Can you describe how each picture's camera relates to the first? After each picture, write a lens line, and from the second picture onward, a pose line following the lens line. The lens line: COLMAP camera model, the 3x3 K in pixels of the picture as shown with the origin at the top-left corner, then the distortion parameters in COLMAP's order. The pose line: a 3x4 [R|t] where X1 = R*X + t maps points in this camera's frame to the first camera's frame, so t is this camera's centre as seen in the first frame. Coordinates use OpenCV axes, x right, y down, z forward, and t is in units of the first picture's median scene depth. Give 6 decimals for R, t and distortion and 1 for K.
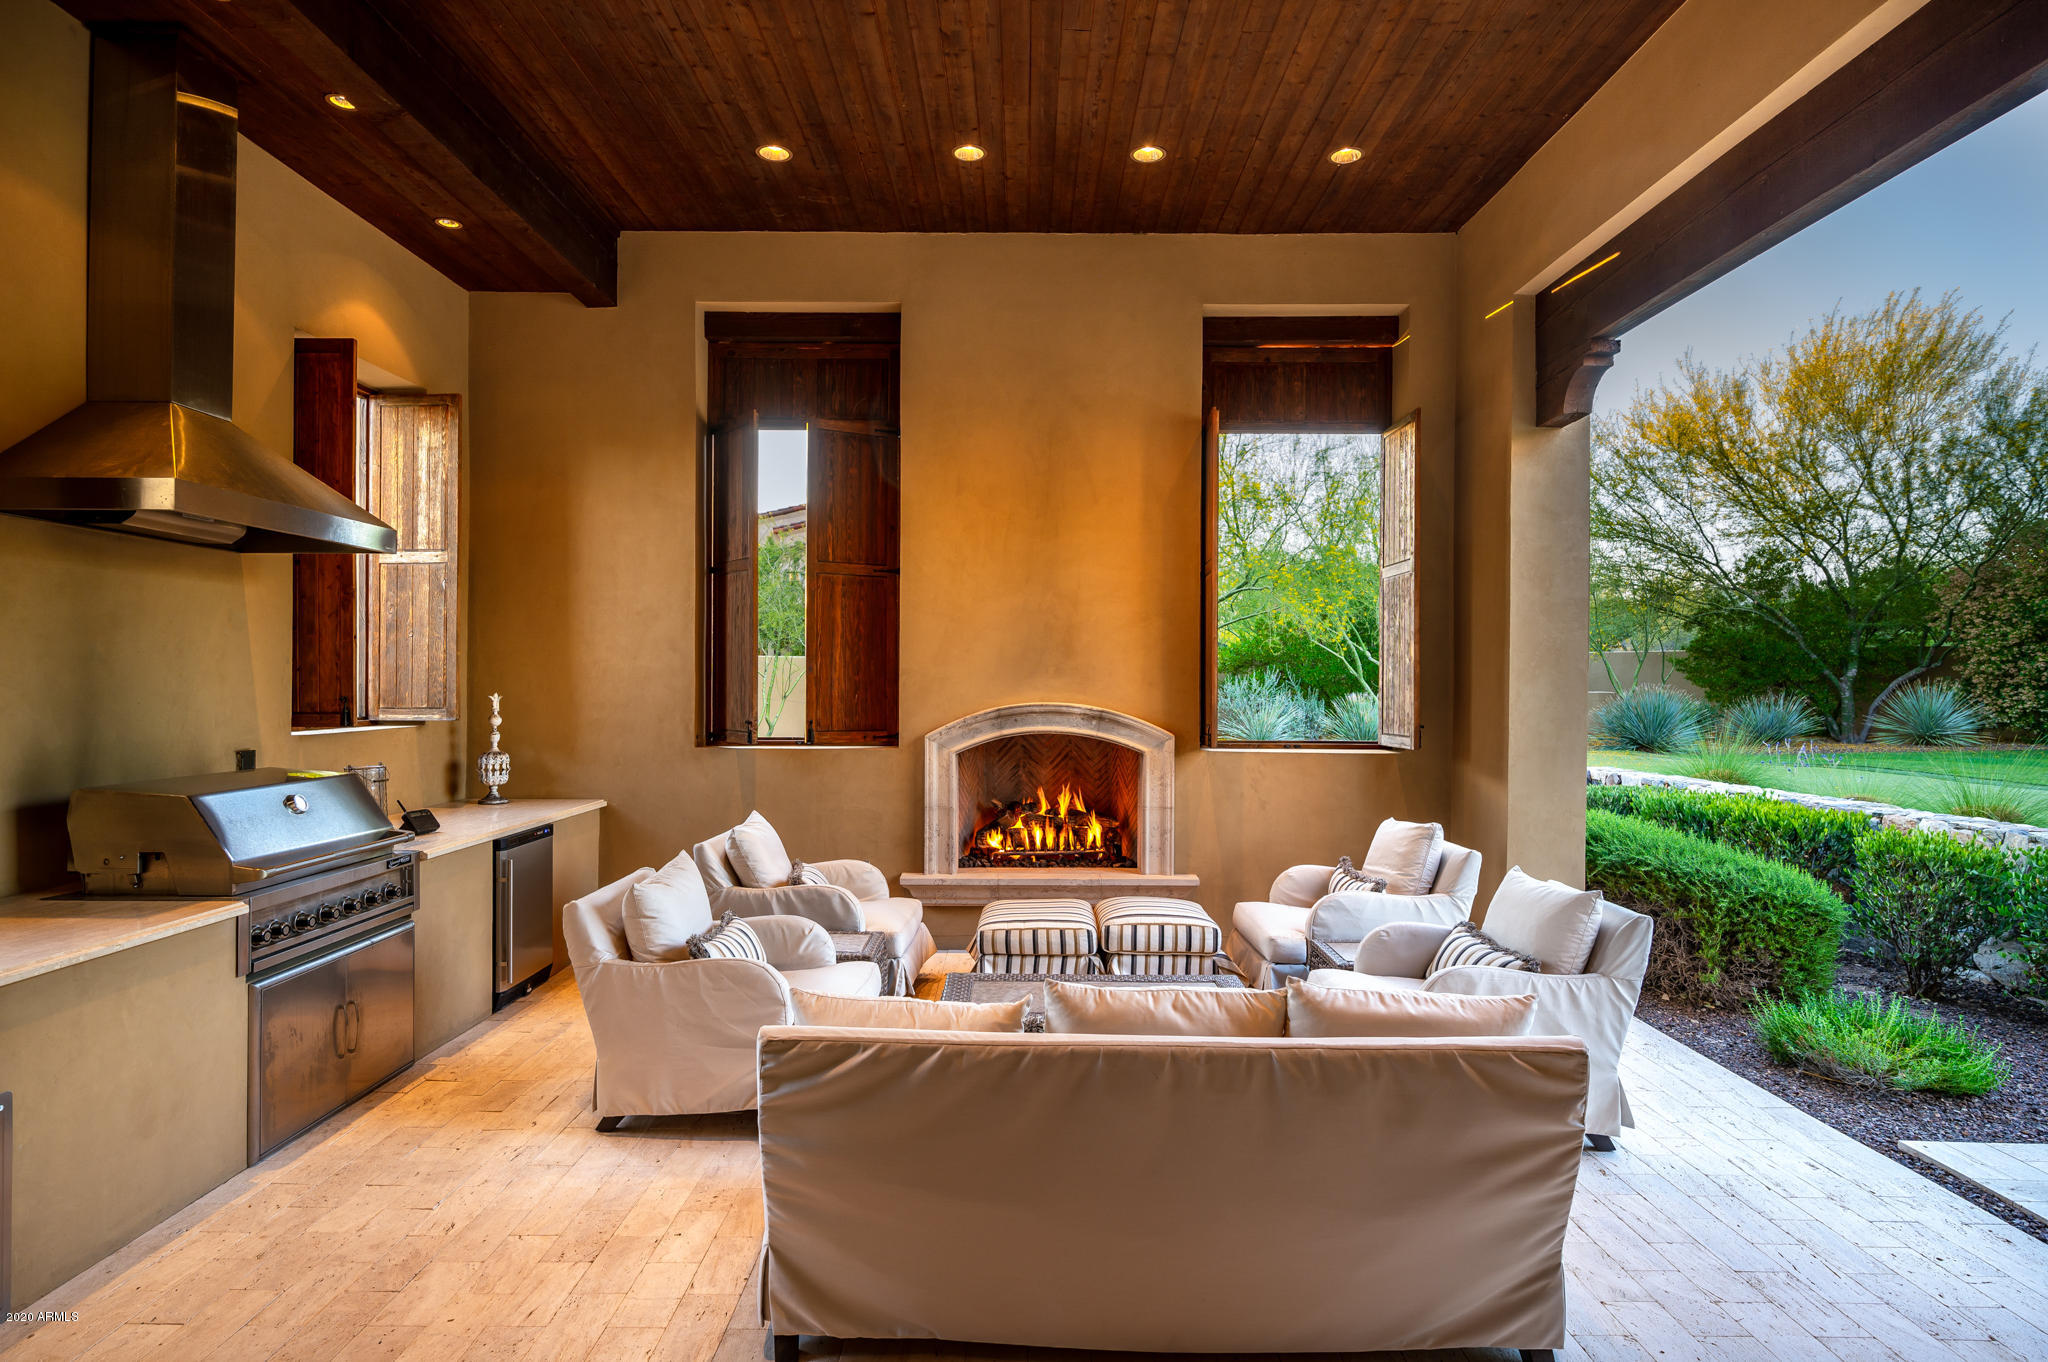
lens RADIAL K [[1066.4, 0, 1024.8], [0, 1066.4, 680.7], [0, 0, 1]] dist [-0.000117, -0.001681]
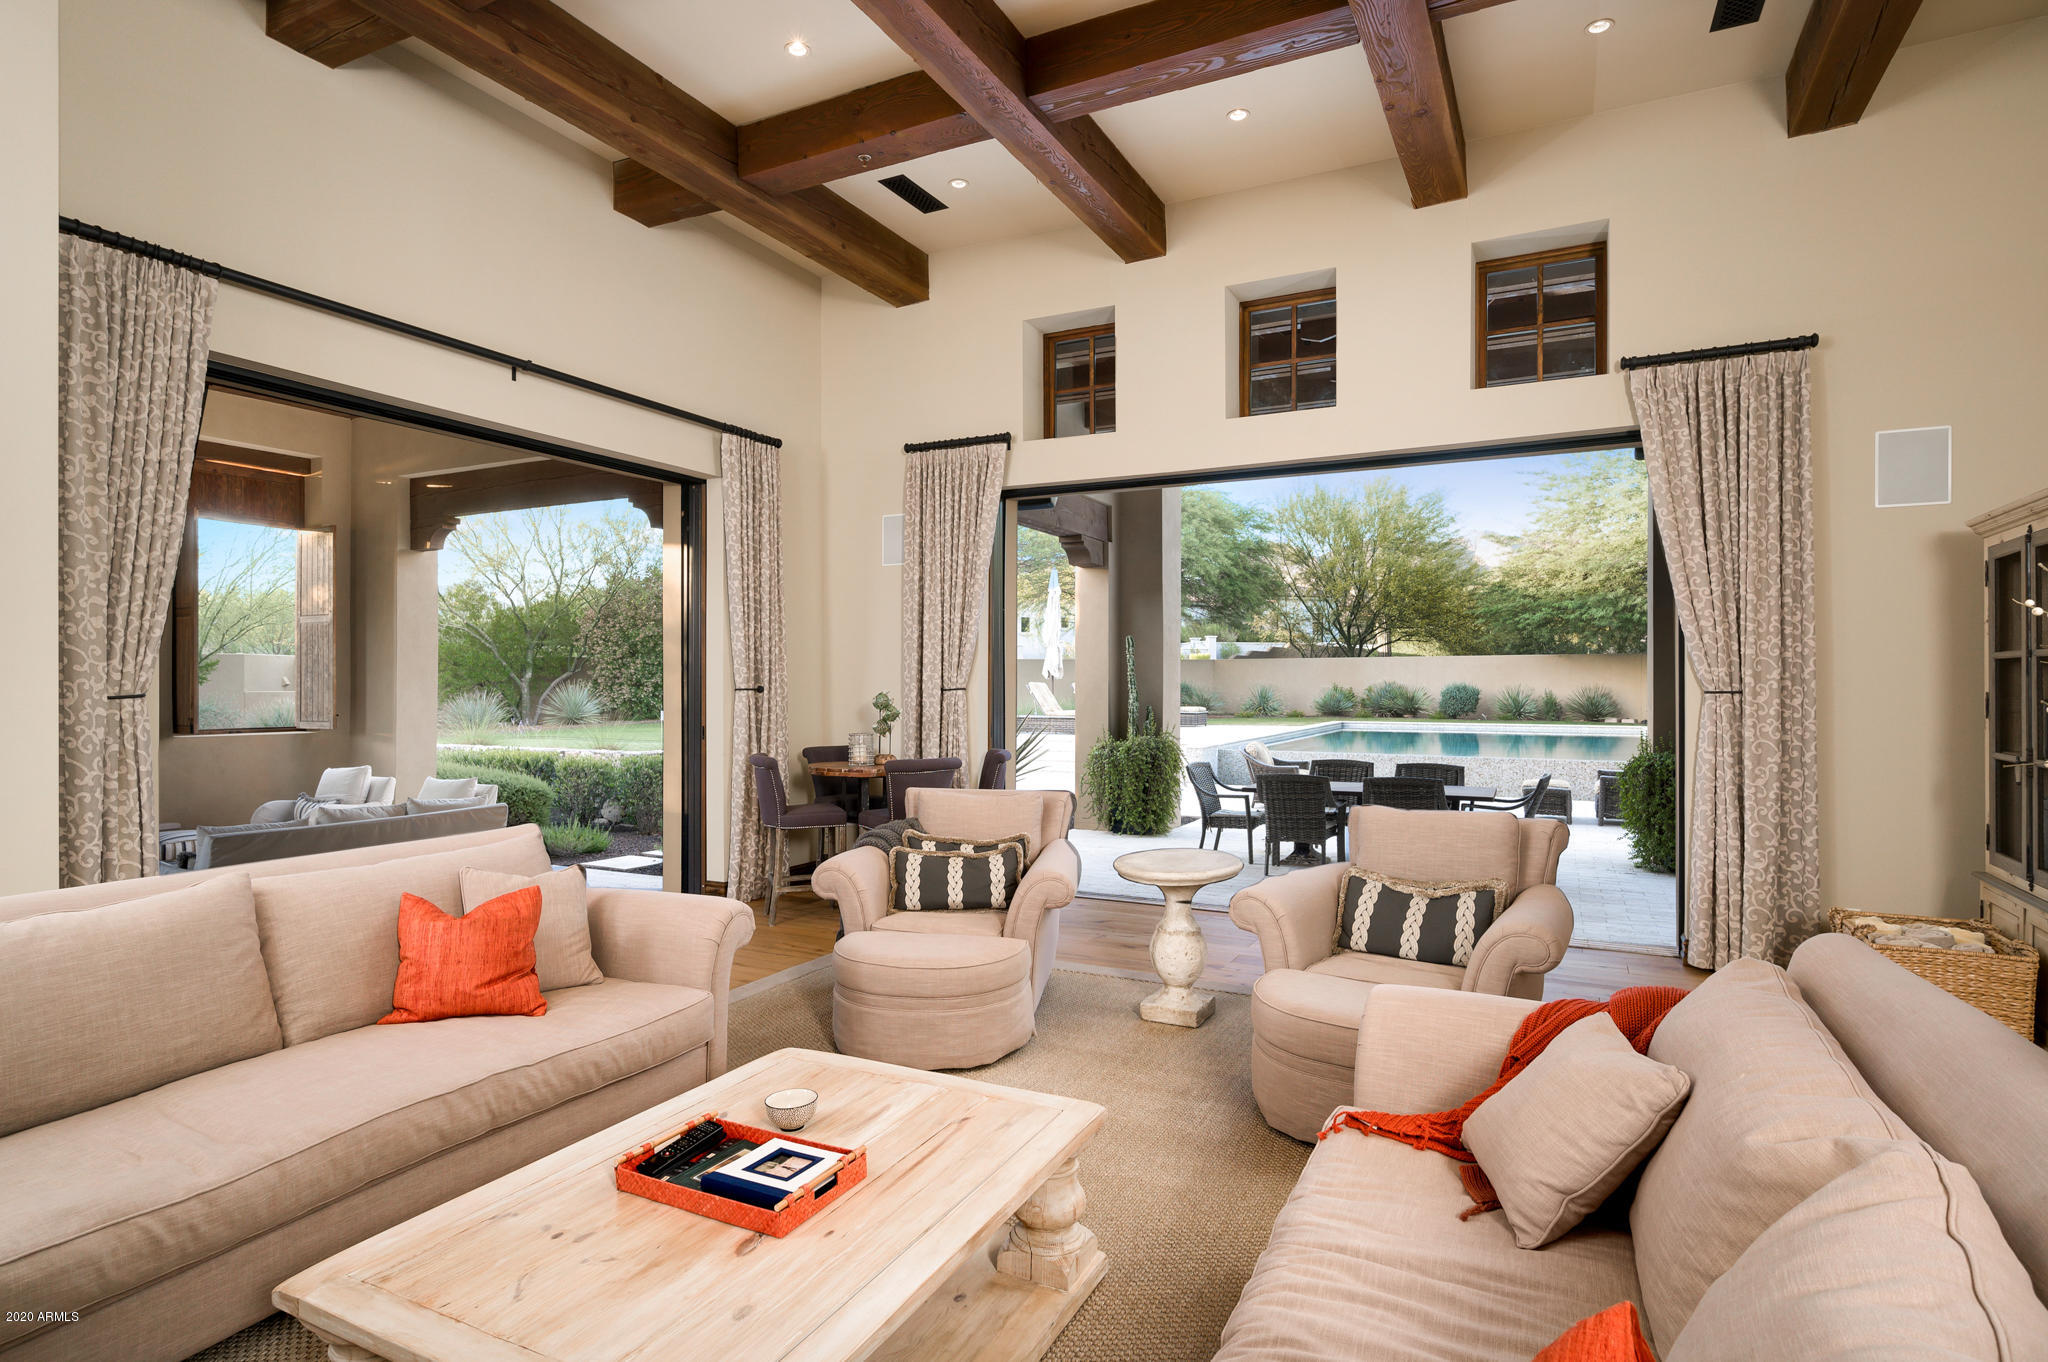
lens RADIAL K [[1066.4, 0, 1015.8], [0, 1066.4, 683.8], [0, 0, 1]] dist [-0.000117, -0.001681]
pose [[0.452178, -0.008244, 0.891890, -0.196128], [0.003758, 0.999966, 0.007337, -0.004582], [-0.891920, 0.000034, 0.452193, -0.217476]]
